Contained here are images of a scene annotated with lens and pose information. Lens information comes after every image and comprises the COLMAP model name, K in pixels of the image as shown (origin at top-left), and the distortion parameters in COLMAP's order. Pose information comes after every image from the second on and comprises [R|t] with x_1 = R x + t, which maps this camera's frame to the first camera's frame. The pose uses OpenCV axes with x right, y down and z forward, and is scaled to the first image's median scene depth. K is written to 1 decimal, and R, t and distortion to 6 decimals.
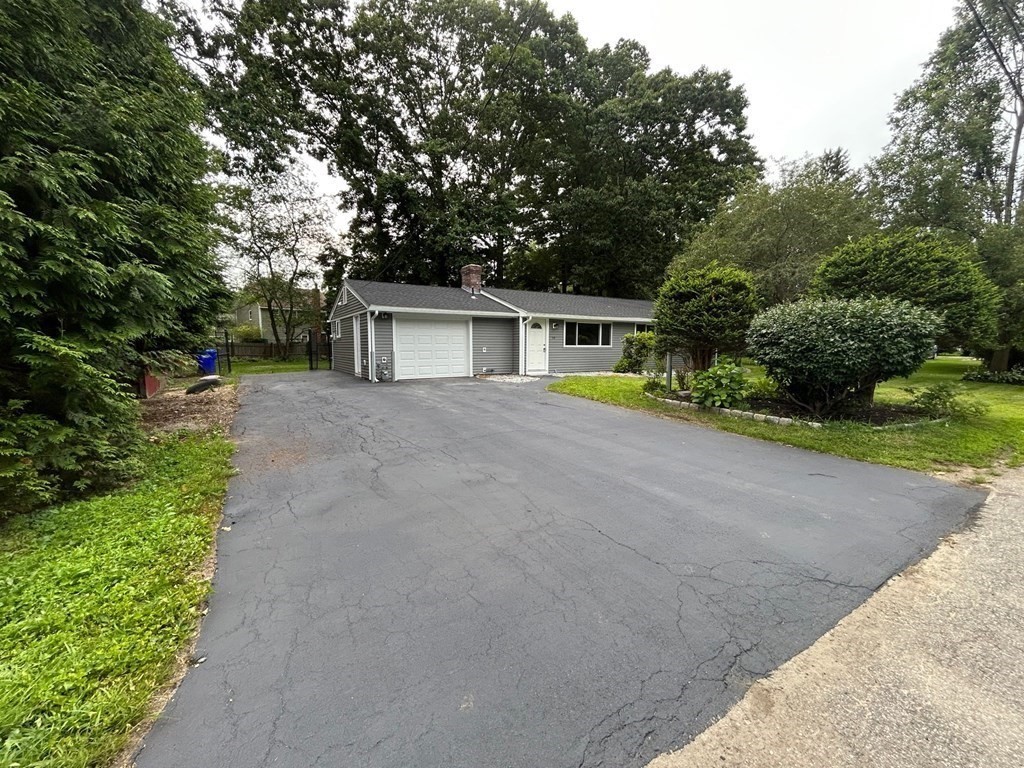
lens RADIAL K [[415.4, 0, 511.7], [0, 415.4, 388.6], [0, 0, 1]] dist [-0.000393, -0.000680]
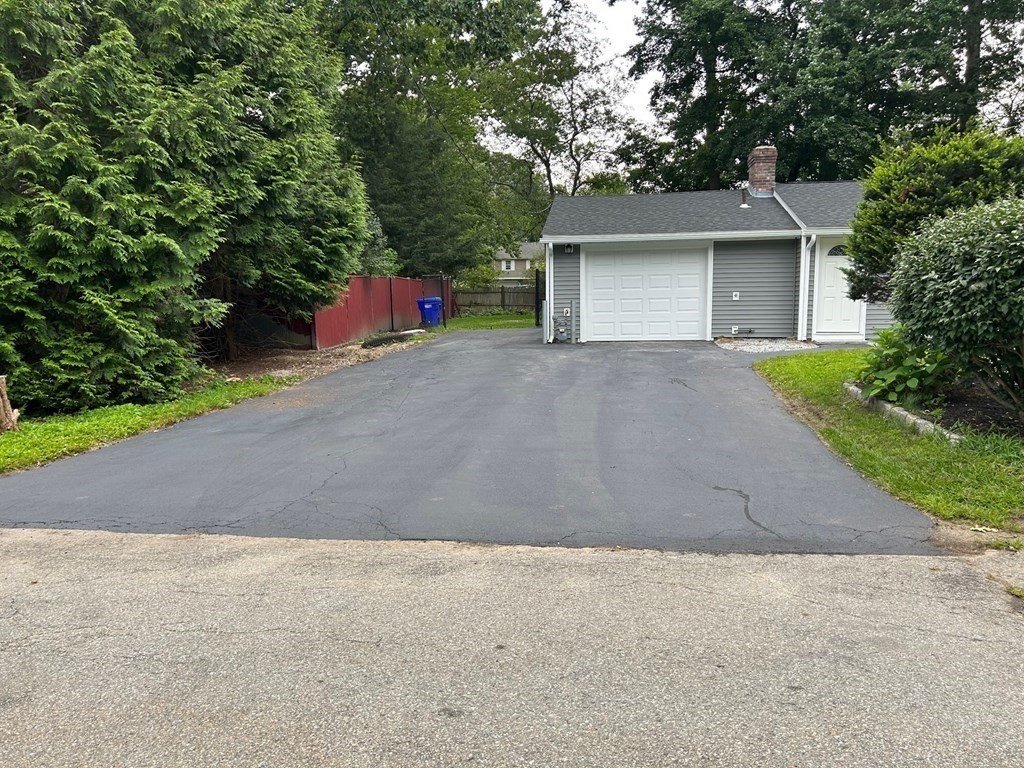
lens RADIAL K [[767.2, 0, 512.7], [0, 767.2, 382.4], [0, 0, 1]] dist [0.056423, -0.074353]
pose [[0.771598, 0.066051, -0.632672, 0.456345], [-0.054301, 0.997803, 0.037946, 0.005116], [0.633788, 0.005075, 0.773490, -0.054412]]
